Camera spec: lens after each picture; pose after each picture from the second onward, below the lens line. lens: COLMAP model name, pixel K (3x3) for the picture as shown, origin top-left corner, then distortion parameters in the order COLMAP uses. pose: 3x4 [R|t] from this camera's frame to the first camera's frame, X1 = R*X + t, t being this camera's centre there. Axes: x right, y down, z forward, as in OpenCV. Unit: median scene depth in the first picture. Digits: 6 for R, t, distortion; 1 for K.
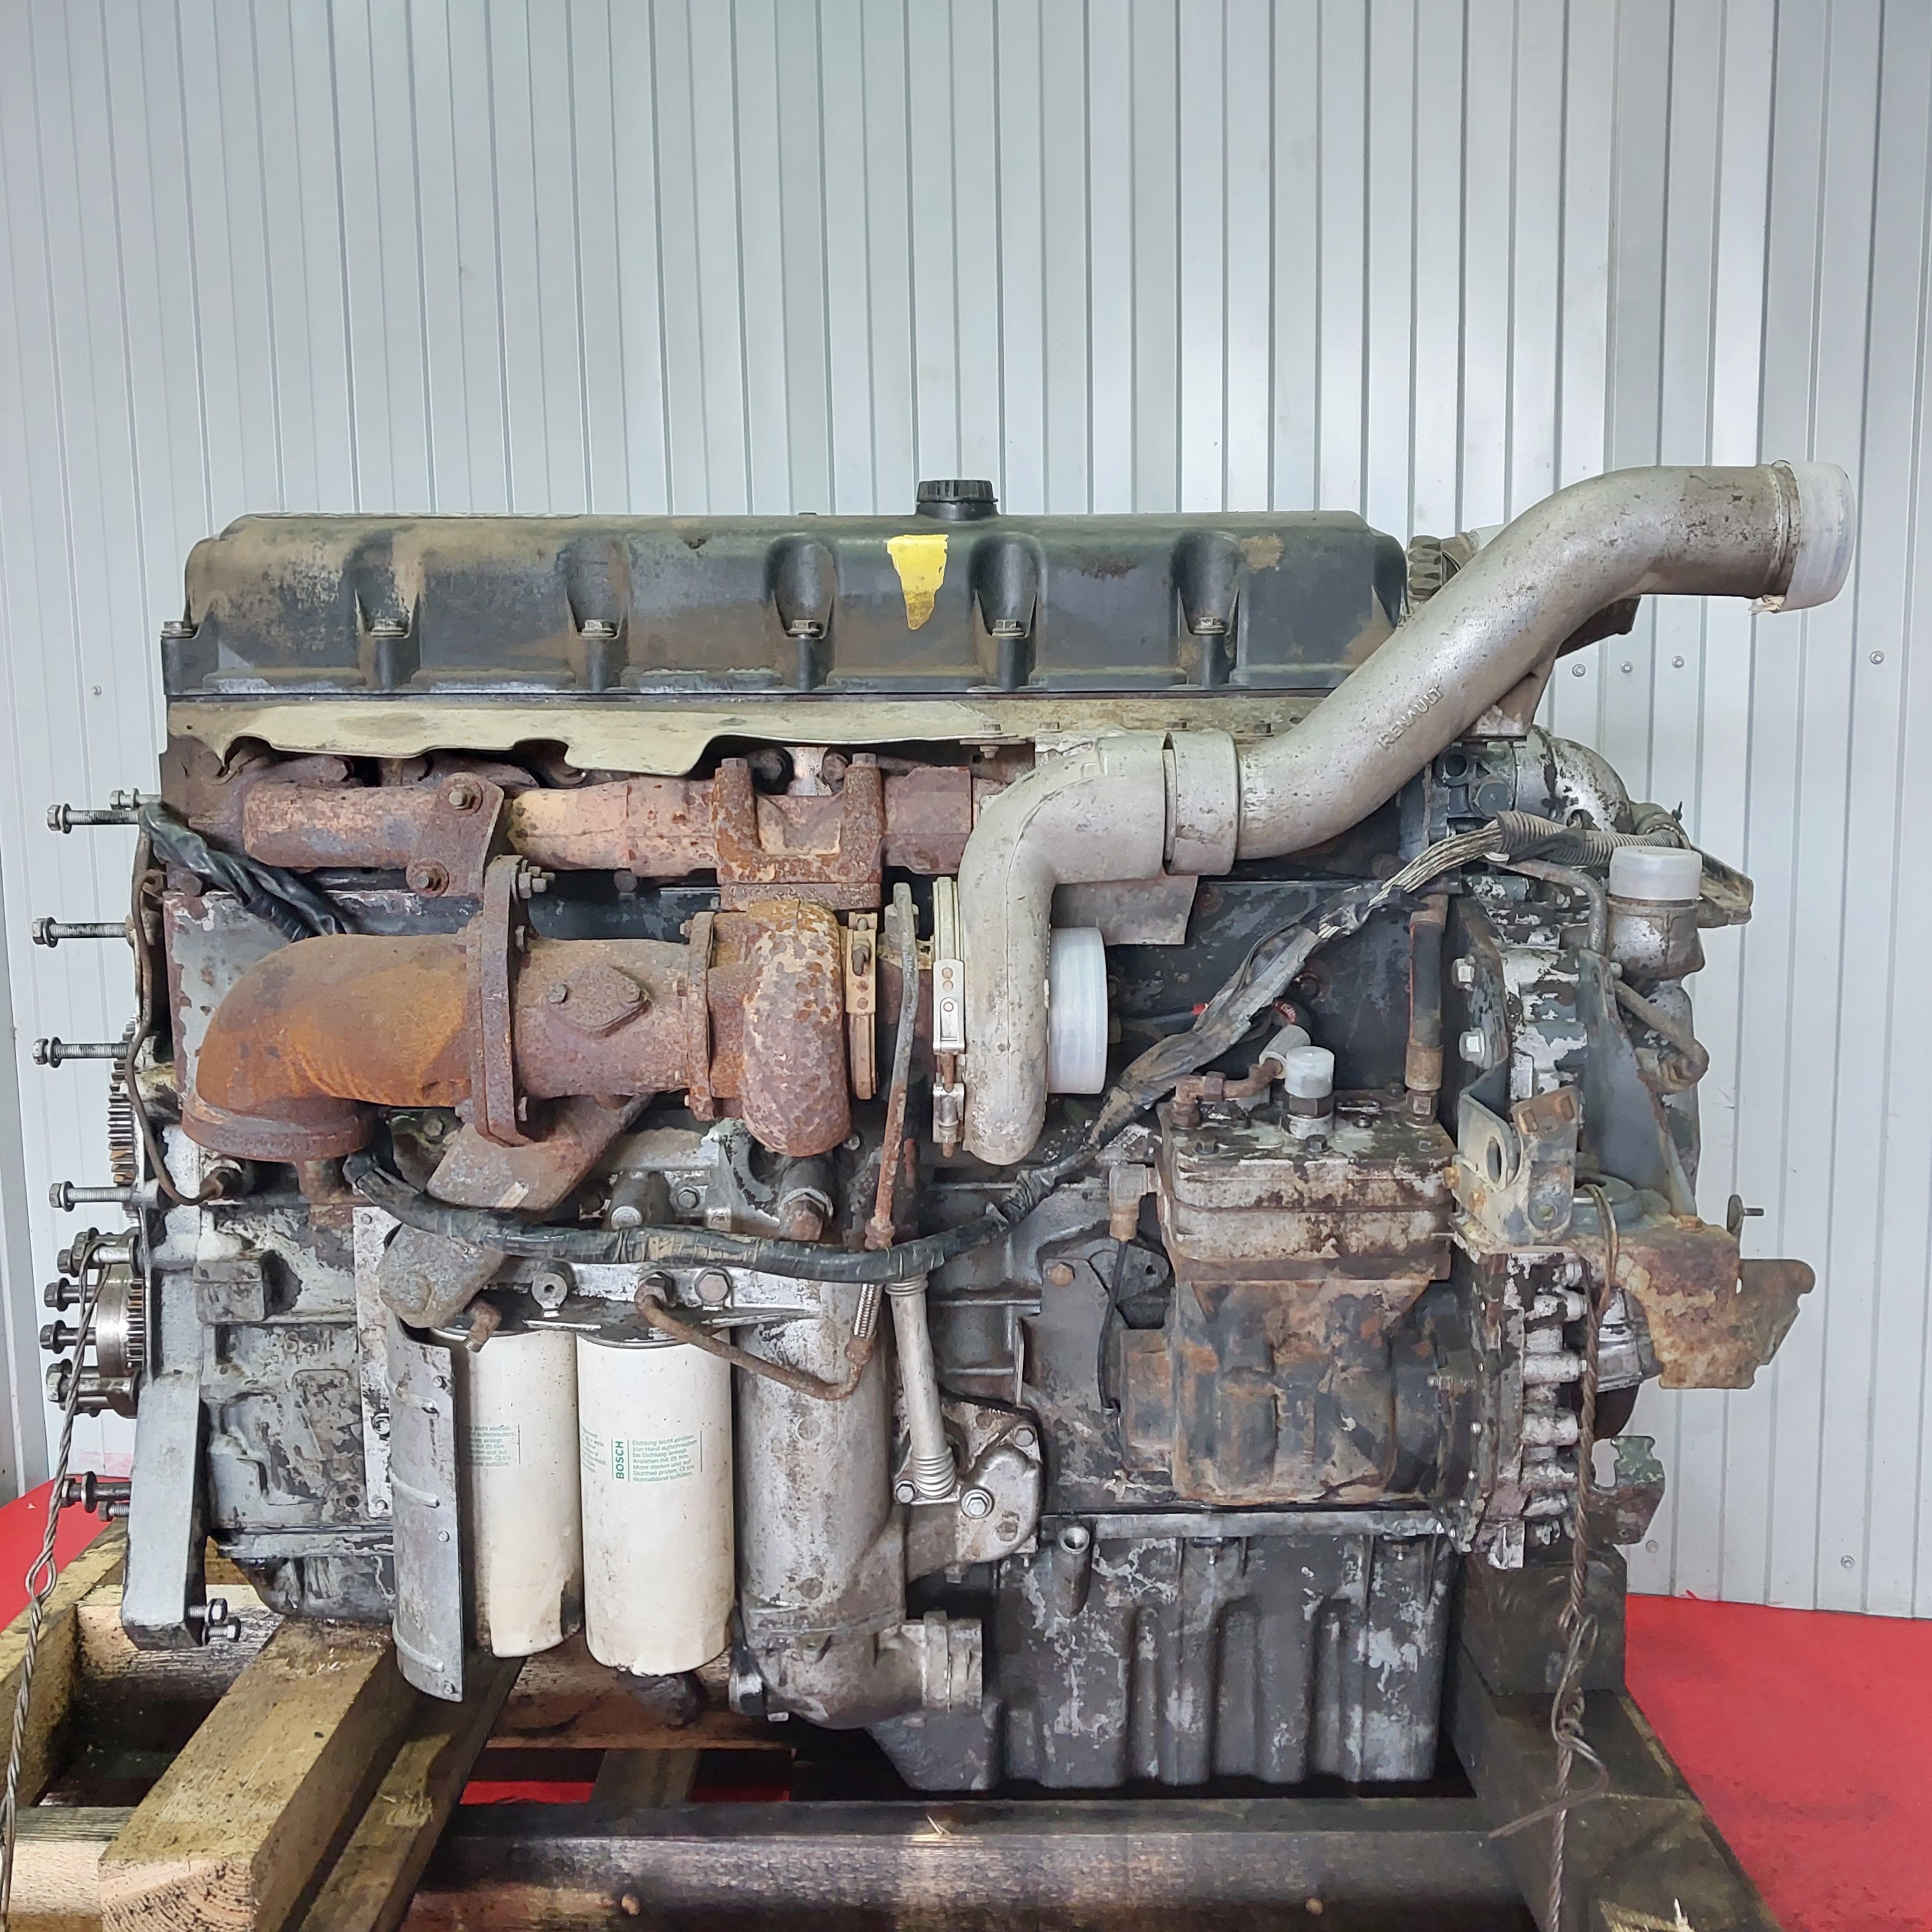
lens RADIAL K [[2040.0, 0, 993.8], [0, 2040.0, 949.7], [0, 0, 1]] dist [0.260069, -0.872461]
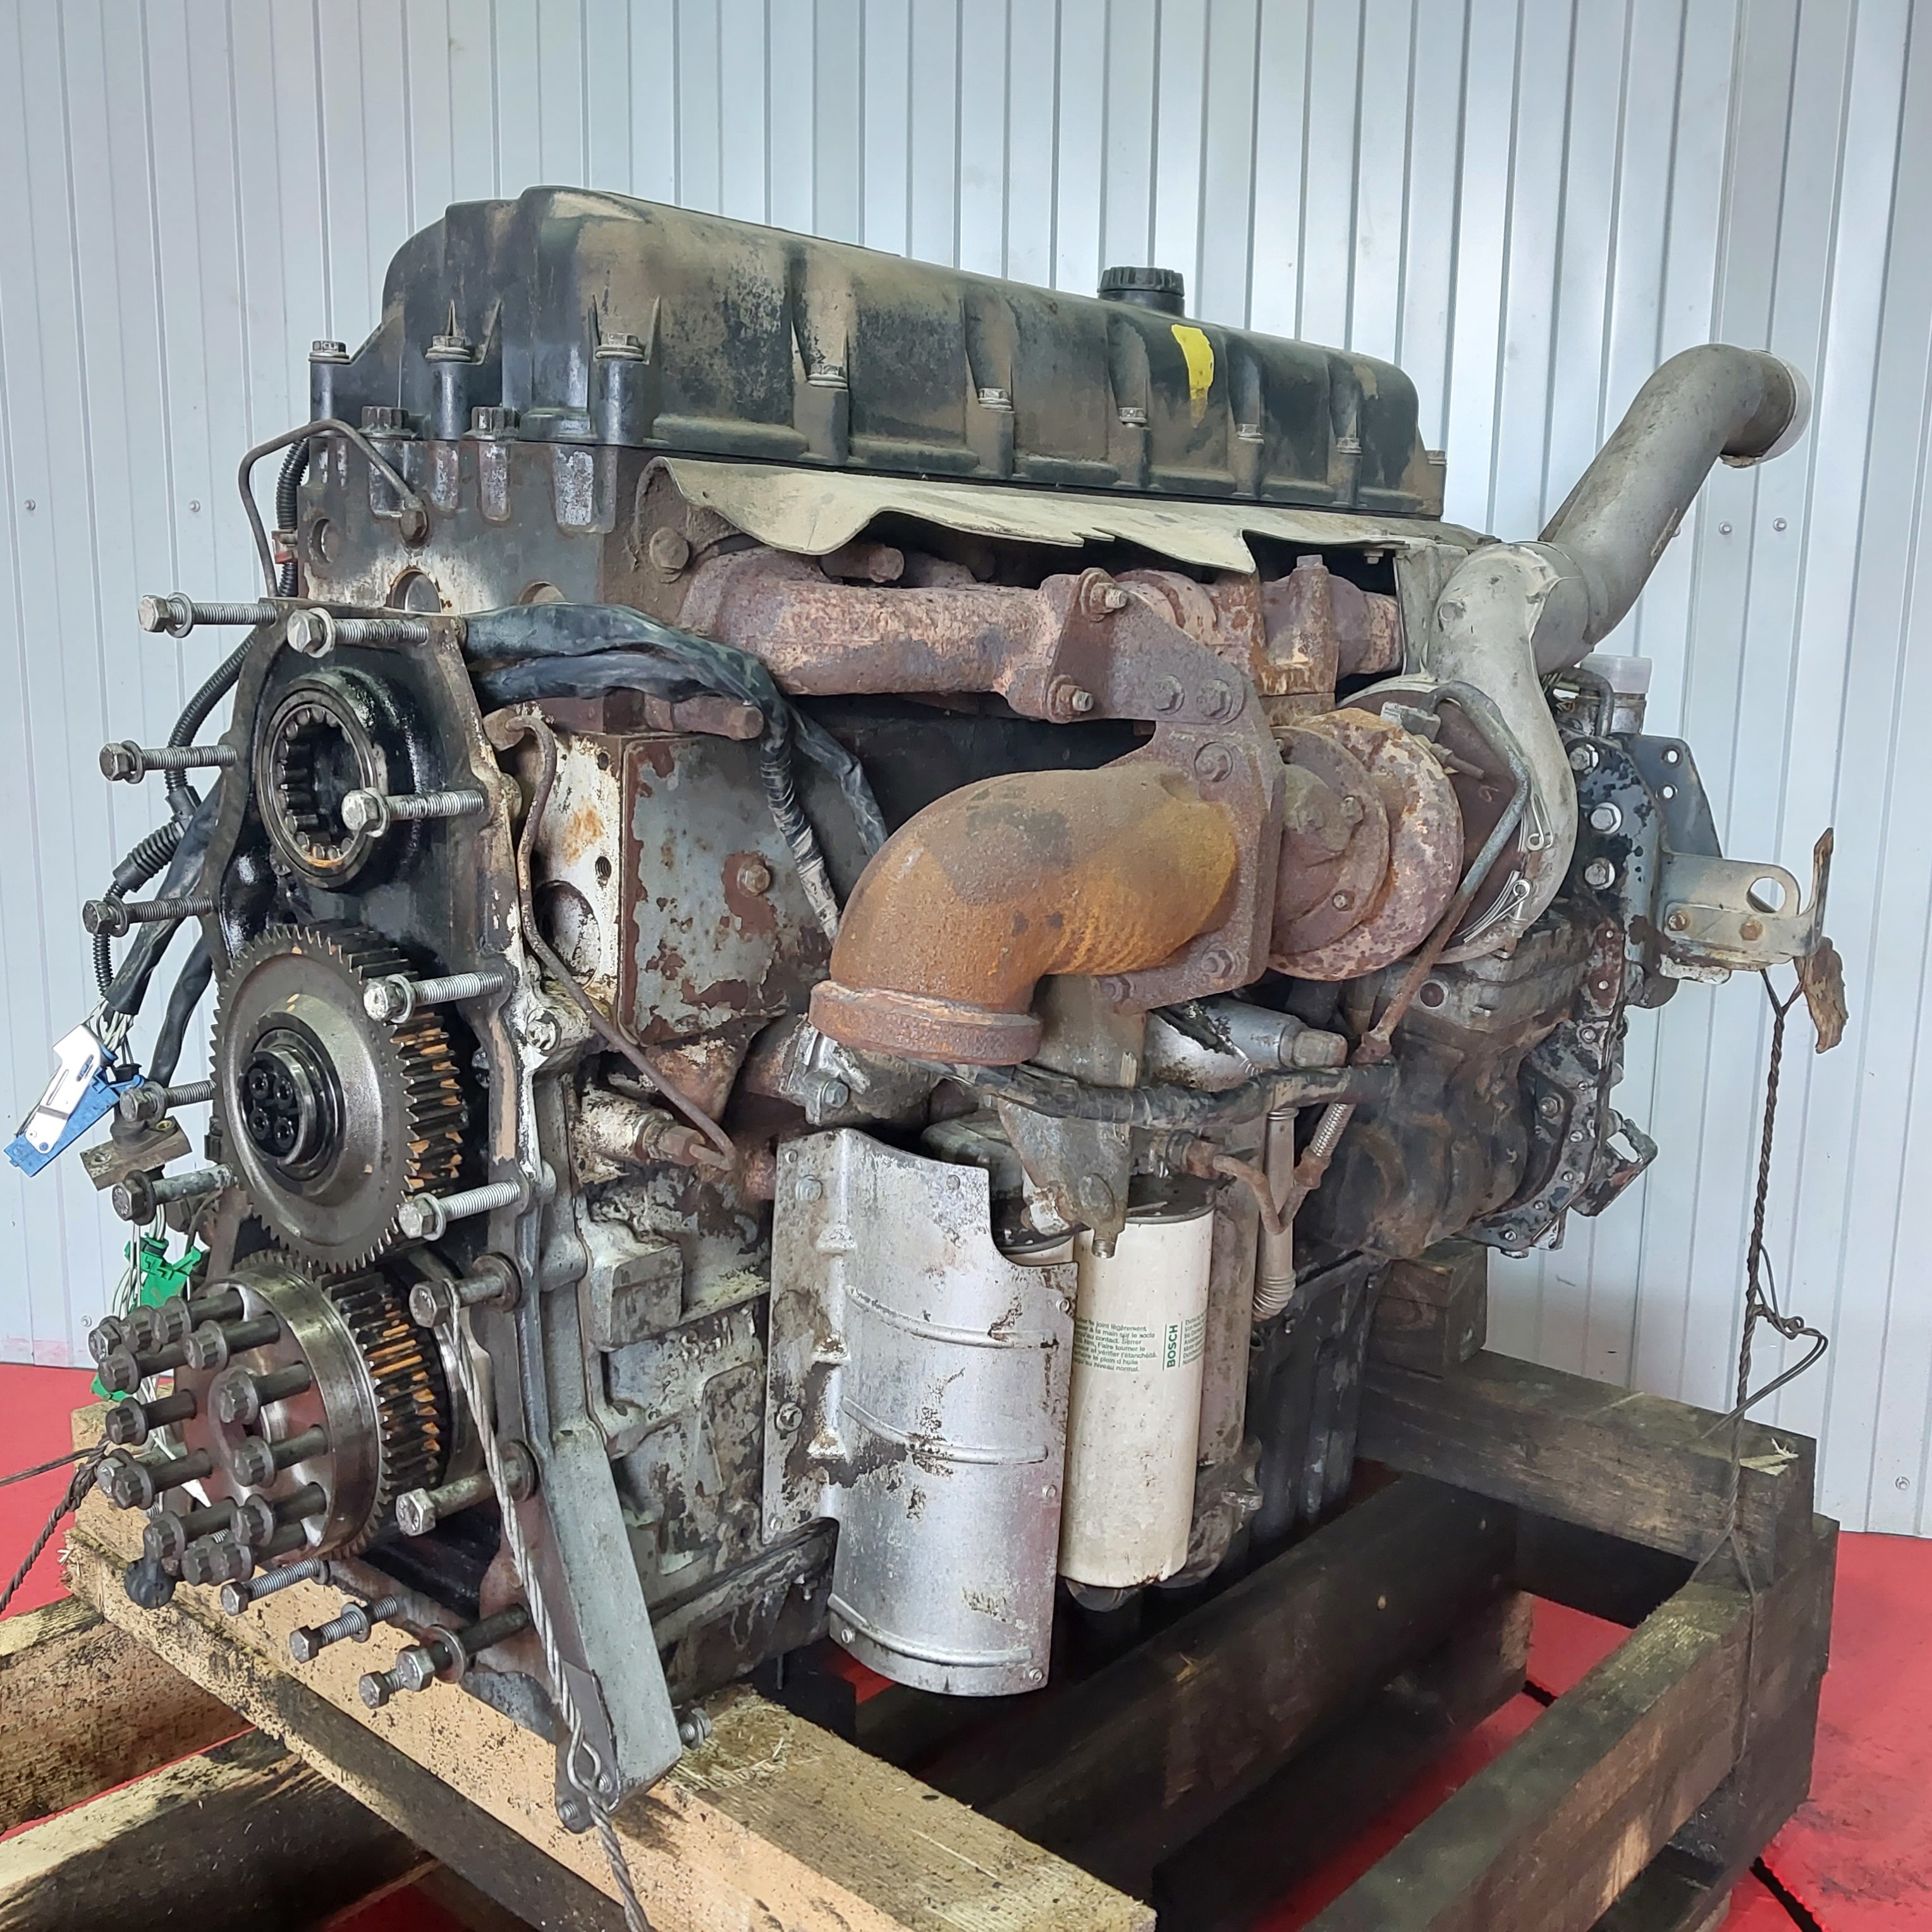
lens RADIAL K [[2040.0, 0, 993.8], [0, 2040.0, 949.7], [0, 0, 1]] dist [0.260069, -0.872461]
pose [[0.634496, -0.114882, 0.764341, -0.837959], [0.072418, 0.993378, 0.089191, -0.009544], [-0.769526, -0.001240, 0.638614, 0.458884]]
